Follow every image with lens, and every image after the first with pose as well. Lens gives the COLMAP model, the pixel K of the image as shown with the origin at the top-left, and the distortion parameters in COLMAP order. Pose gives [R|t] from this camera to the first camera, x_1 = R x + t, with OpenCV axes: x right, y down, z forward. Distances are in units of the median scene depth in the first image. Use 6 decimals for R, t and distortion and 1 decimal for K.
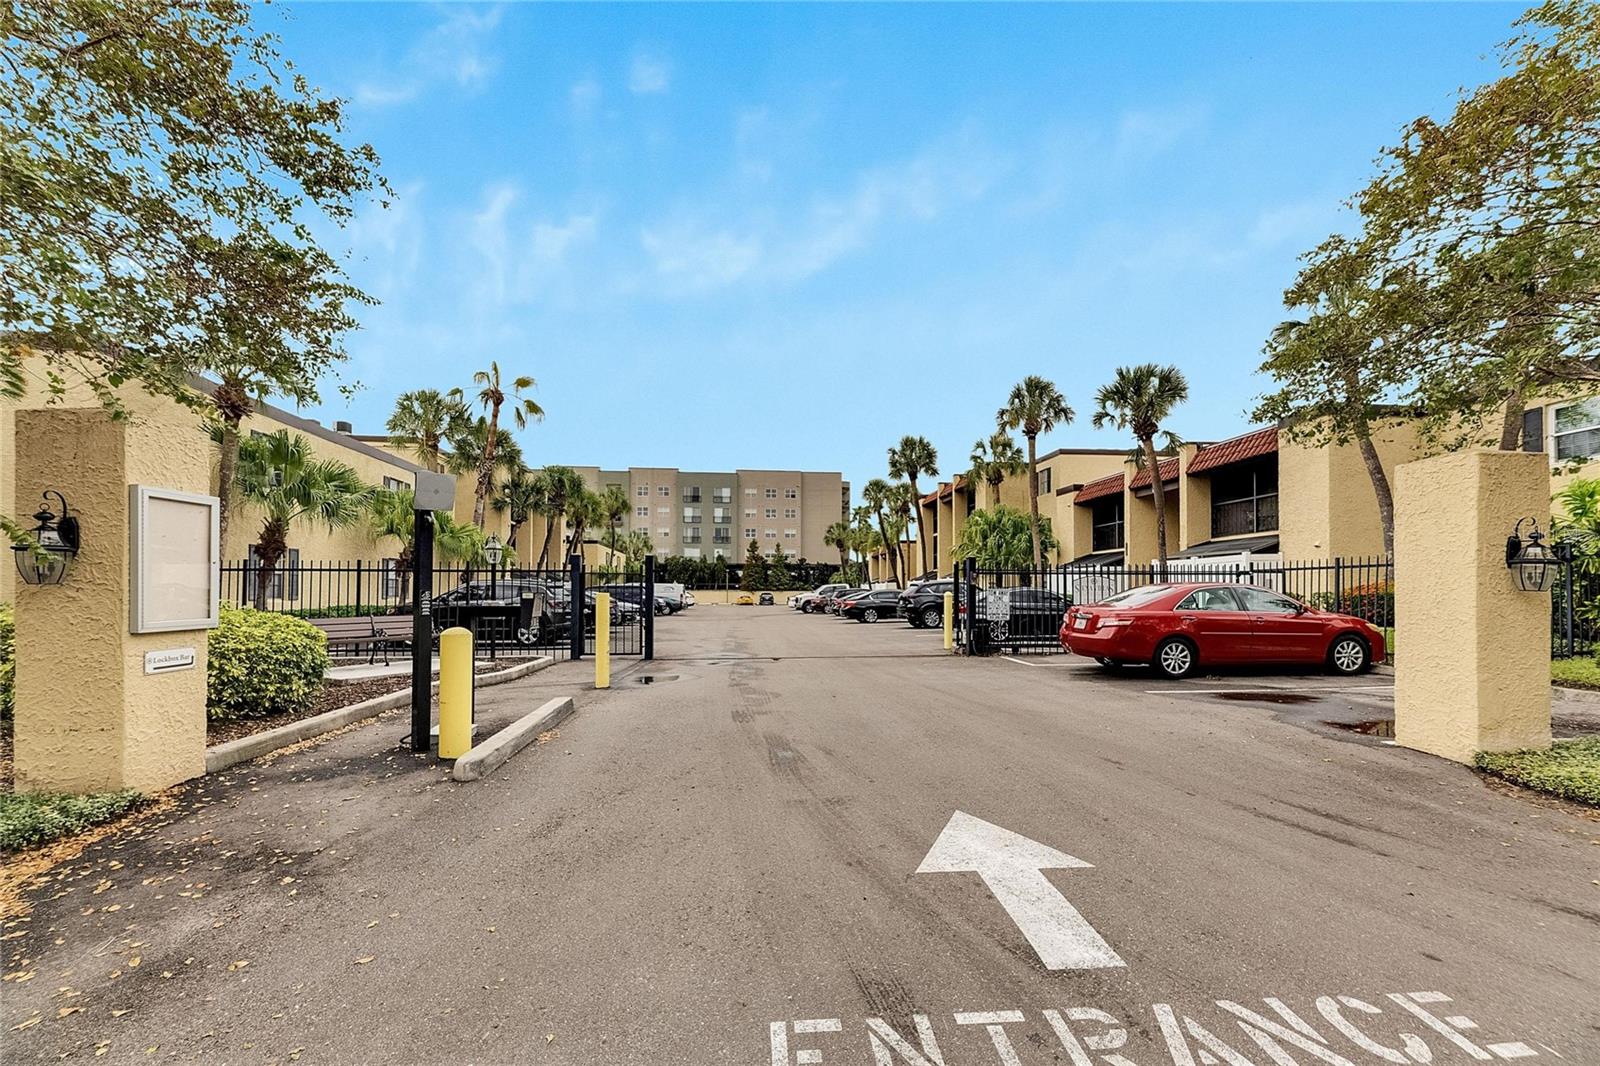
lens RADIAL K [[639.0, 0, 801.0], [0, 639.0, 580.7], [0, 0, 1]] dist [0.014534, -0.004672]
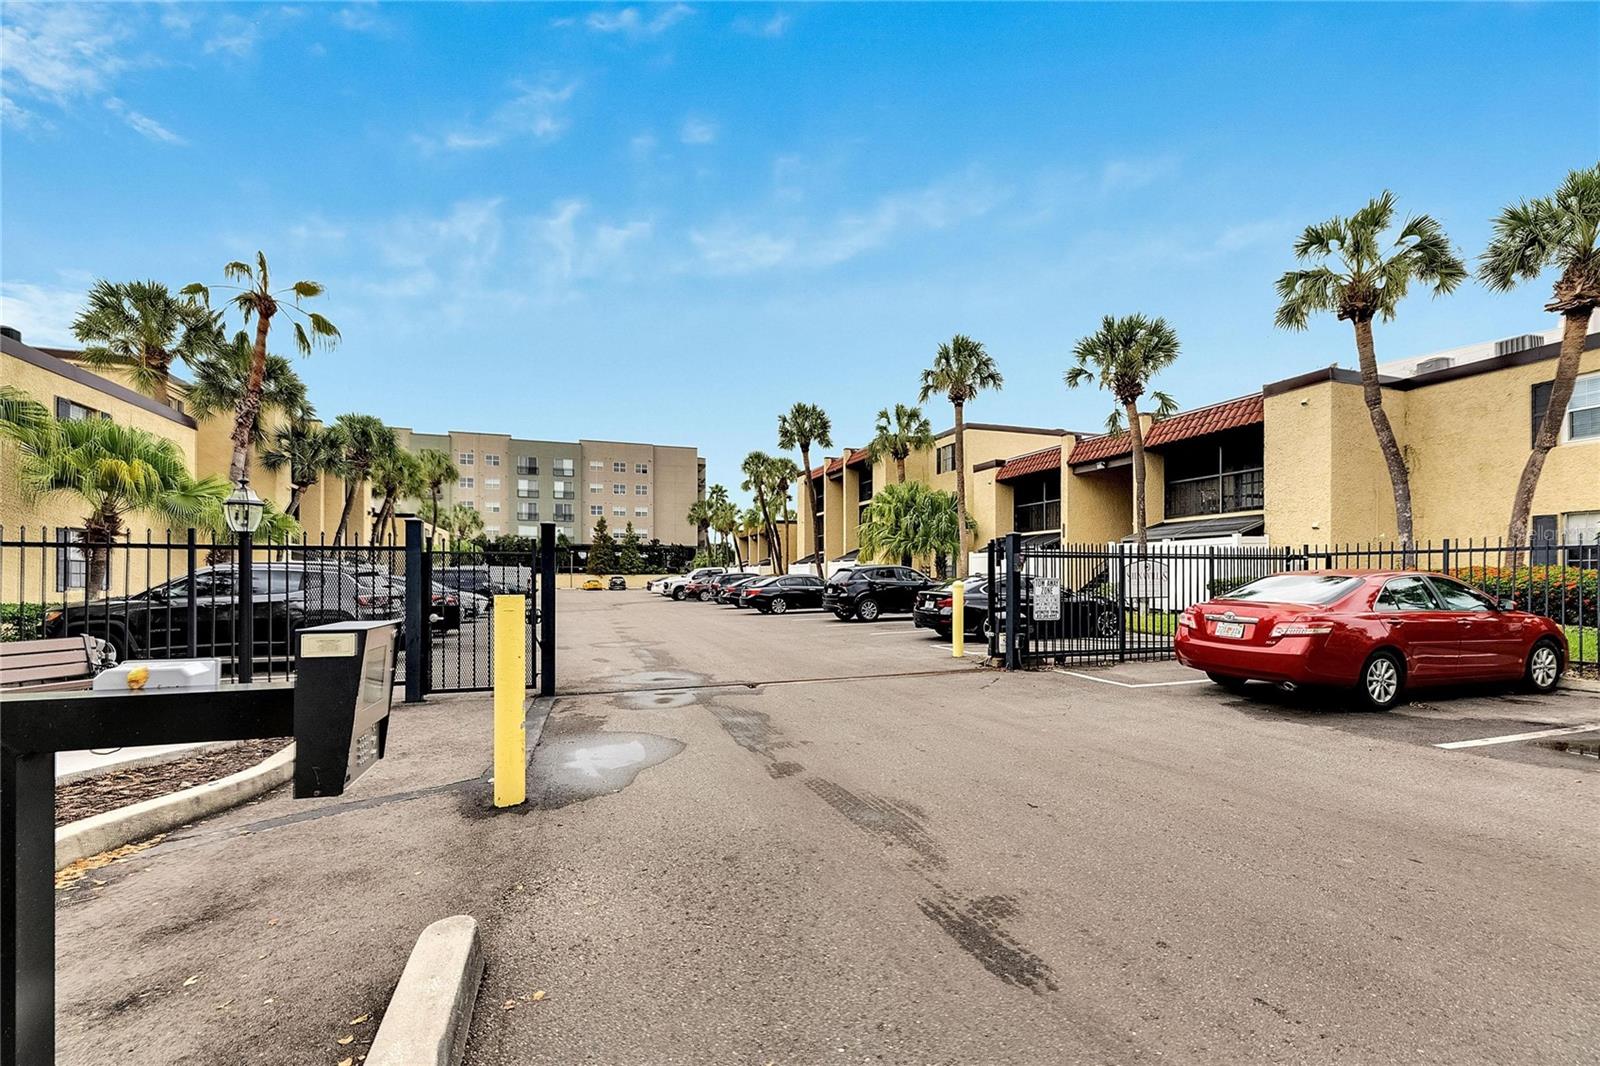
lens RADIAL K [[645.0, 0, 786.5], [0, 645.0, 575.9], [0, 0, 1]] dist [0.010544, -0.001316]
pose [[0.975155, -0.001458, 0.221519, -0.072815], [-0.002953, 0.999804, 0.019581, -0.001280], [-0.221504, -0.019748, 0.974959, 0.169220]]
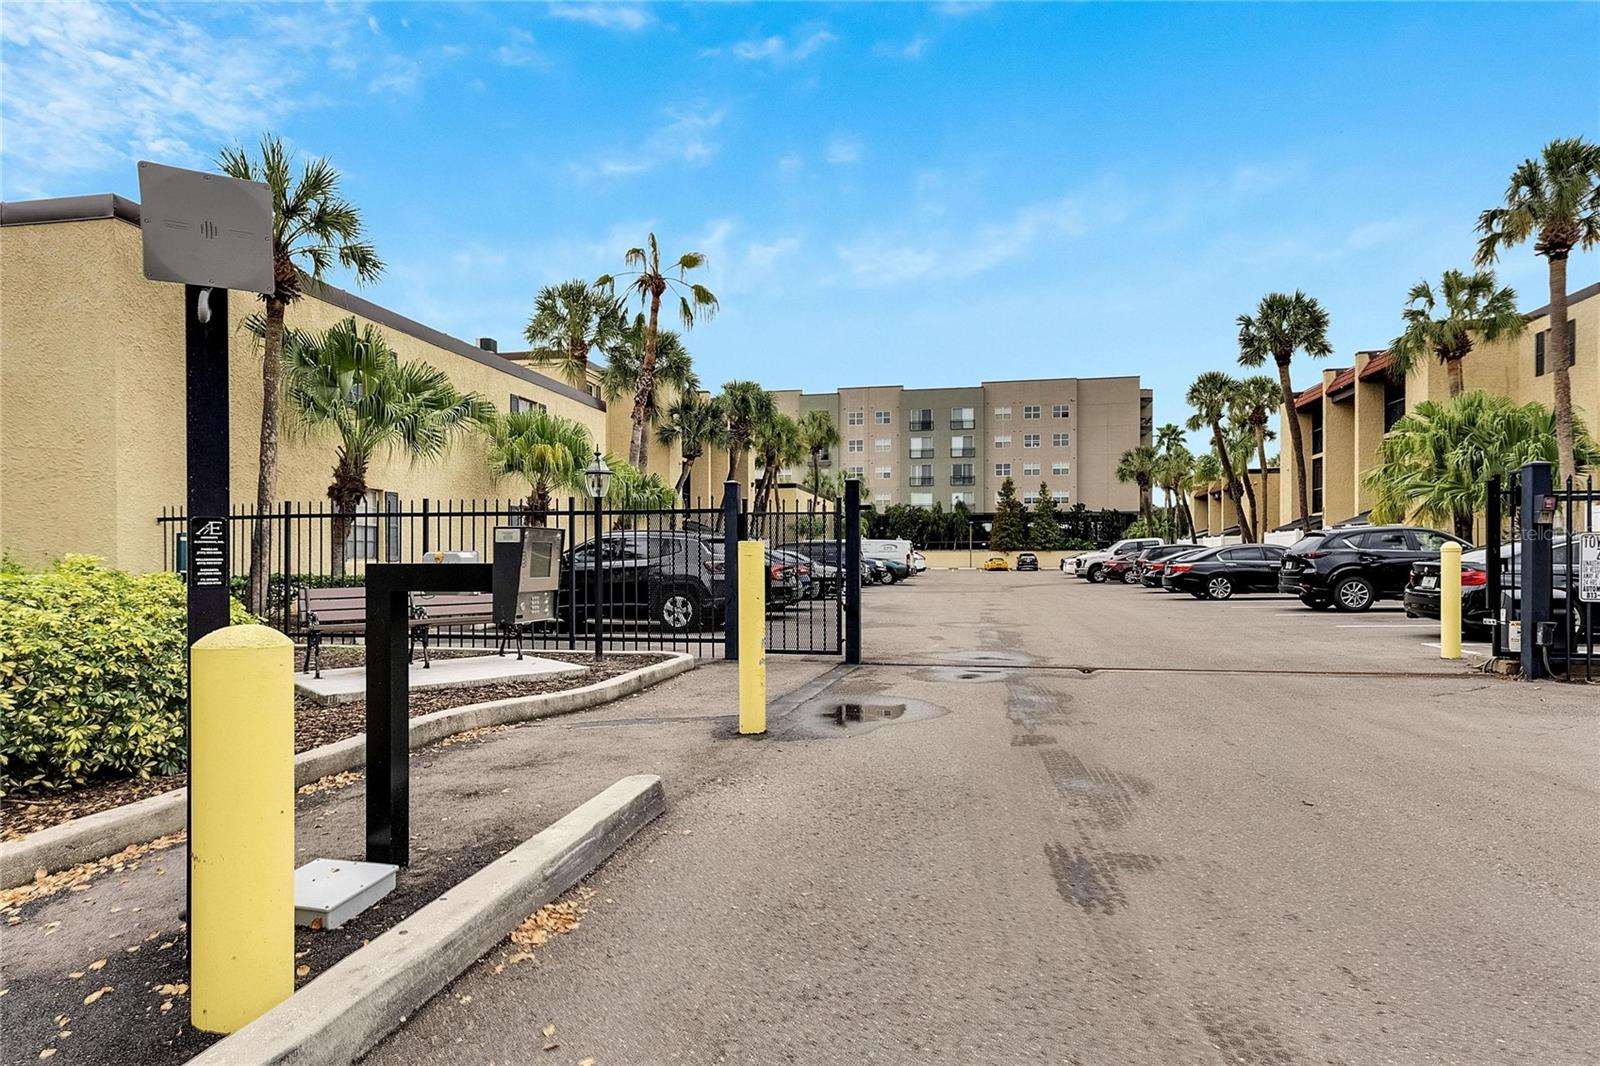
lens RADIAL K [[844.8, 0, 816.0], [0, 844.8, 553.3], [0, 0, 1]] dist [0.025599, -0.001433]
pose [[0.957441, -0.004522, -0.288594, -0.024722], [0.009530, 0.999827, 0.015953, 0.006195], [0.288472, -0.018024, 0.957319, 0.129692]]
